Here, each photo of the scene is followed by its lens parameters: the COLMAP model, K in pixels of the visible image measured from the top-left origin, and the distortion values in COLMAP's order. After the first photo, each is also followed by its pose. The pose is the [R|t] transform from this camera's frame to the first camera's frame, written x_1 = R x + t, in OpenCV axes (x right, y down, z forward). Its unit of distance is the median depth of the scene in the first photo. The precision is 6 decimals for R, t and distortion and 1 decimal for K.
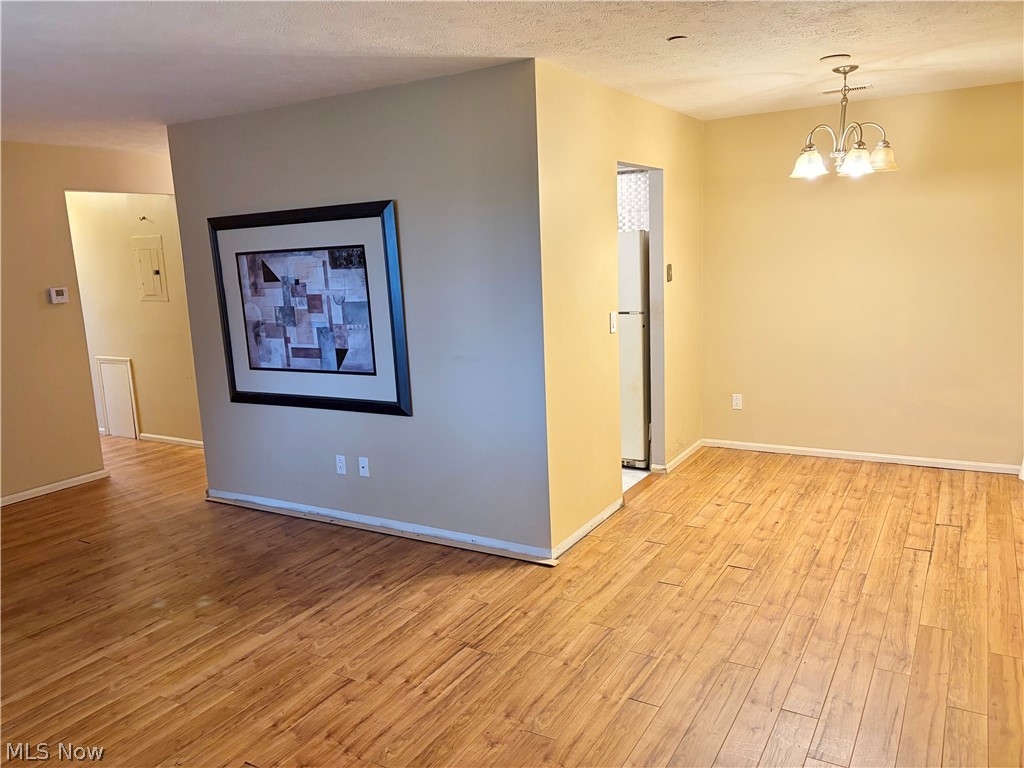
lens RADIAL K [[780.1, 0, 511.8], [0, 780.1, 386.0], [0, 0, 1]] dist [0.002837, -0.009238]
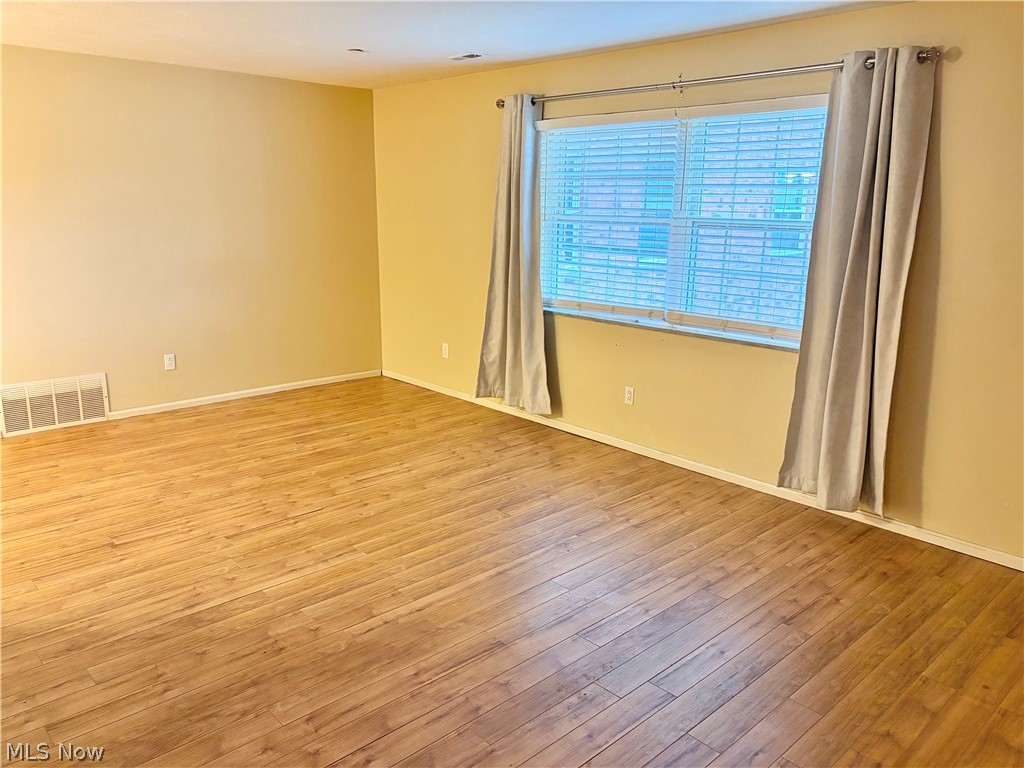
lens RADIAL K [[780.1, 0, 511.9], [0, 780.1, 383.8], [0, 0, 1]] dist [0.002837, -0.009238]
pose [[-0.959473, -0.046960, 0.277861, -0.936117], [0.062397, 0.926140, 0.371982, -0.275232], [-0.274807, 0.374244, -0.885676, 1.802571]]
